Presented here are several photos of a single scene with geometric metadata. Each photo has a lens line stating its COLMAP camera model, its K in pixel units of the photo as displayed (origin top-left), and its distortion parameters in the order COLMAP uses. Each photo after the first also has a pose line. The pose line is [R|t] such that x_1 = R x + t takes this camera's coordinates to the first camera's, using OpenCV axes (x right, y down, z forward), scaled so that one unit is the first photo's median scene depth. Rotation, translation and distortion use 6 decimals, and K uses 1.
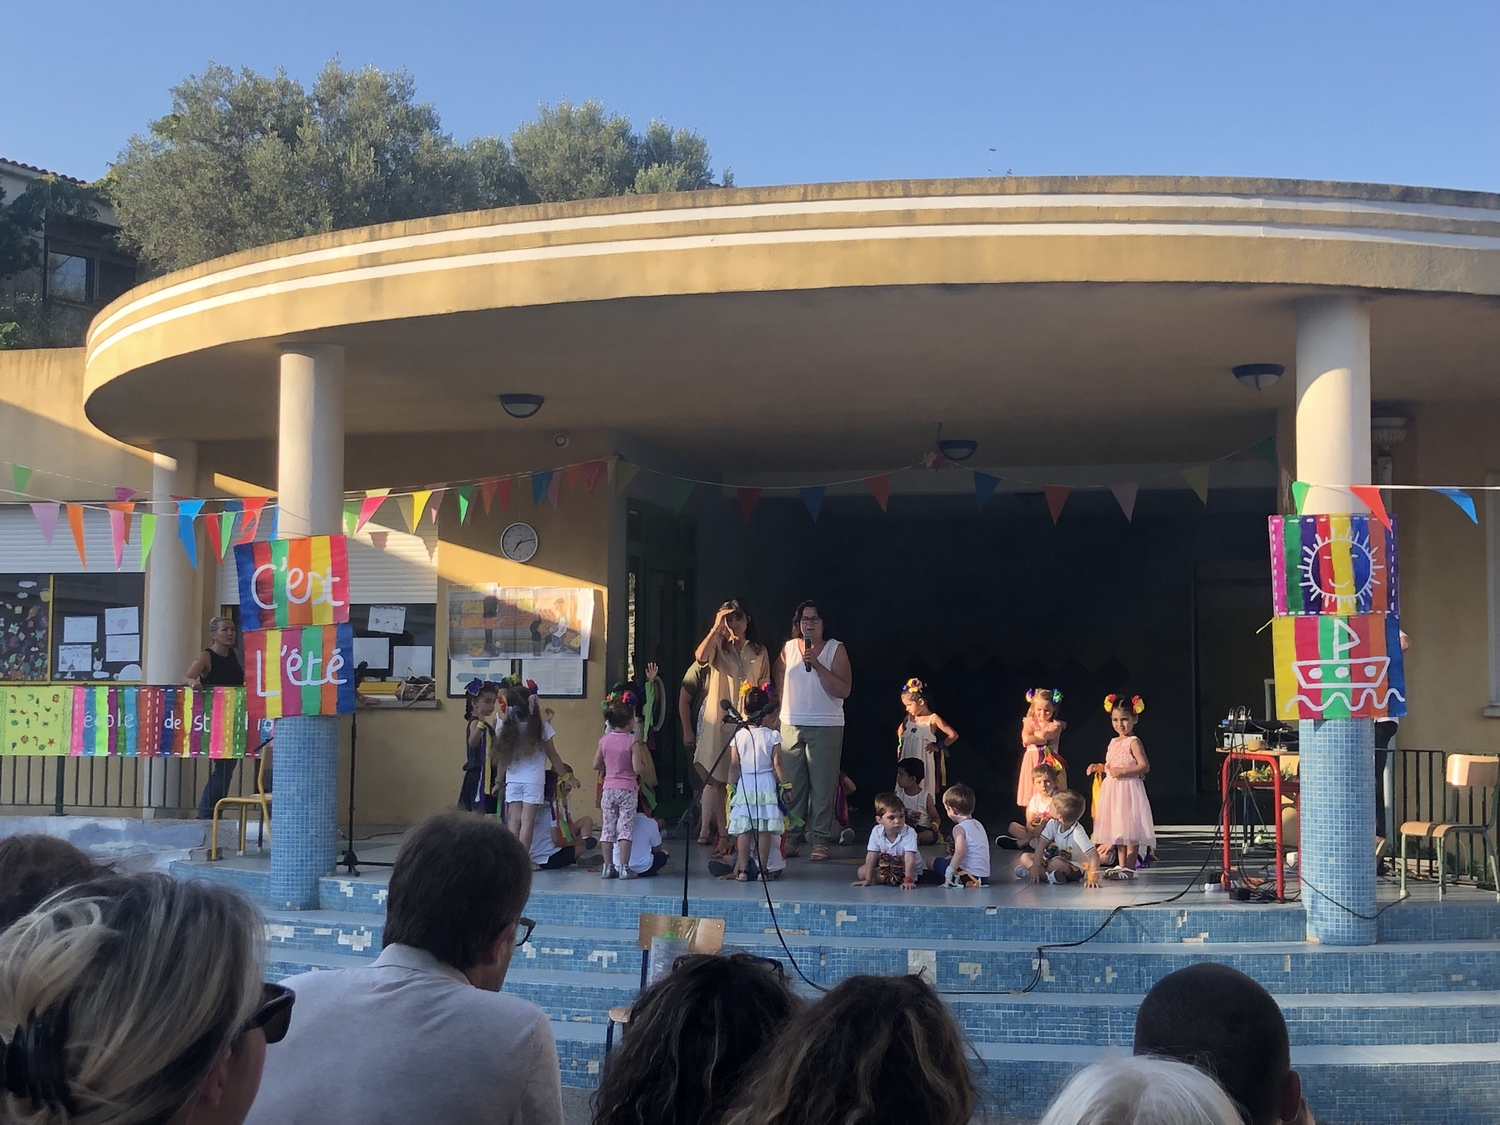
lens RADIAL K [[2051.7, 0, 750.0], [0, 2051.7, 562.5], [0, 0, 1]] dist [0.165999, -0.450096]
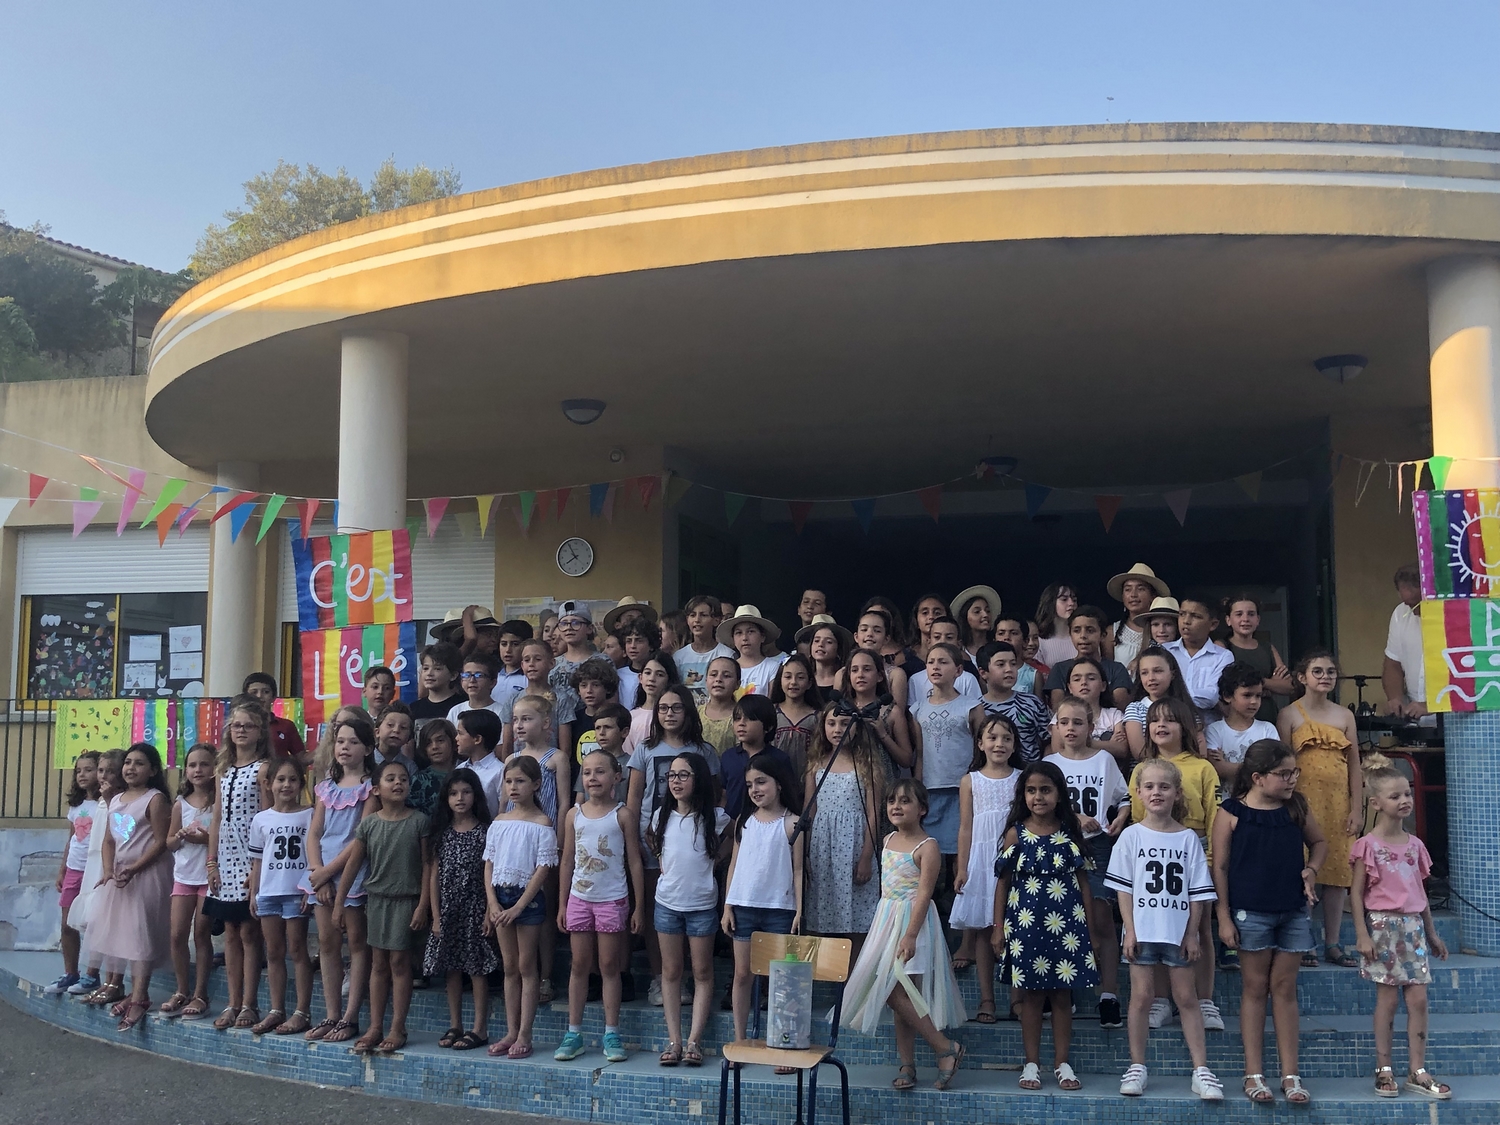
lens RADIAL K [[1671.0, 0, 750.0], [0, 1671.0, 562.5], [0, 0, 1]] dist [0.139449, -0.363865]
pose [[0.999862, -0.004695, 0.015916, -0.050439], [0.005266, 0.999336, -0.036044, 0.030847], [-0.015737, 0.036123, 0.999223, 0.220882]]
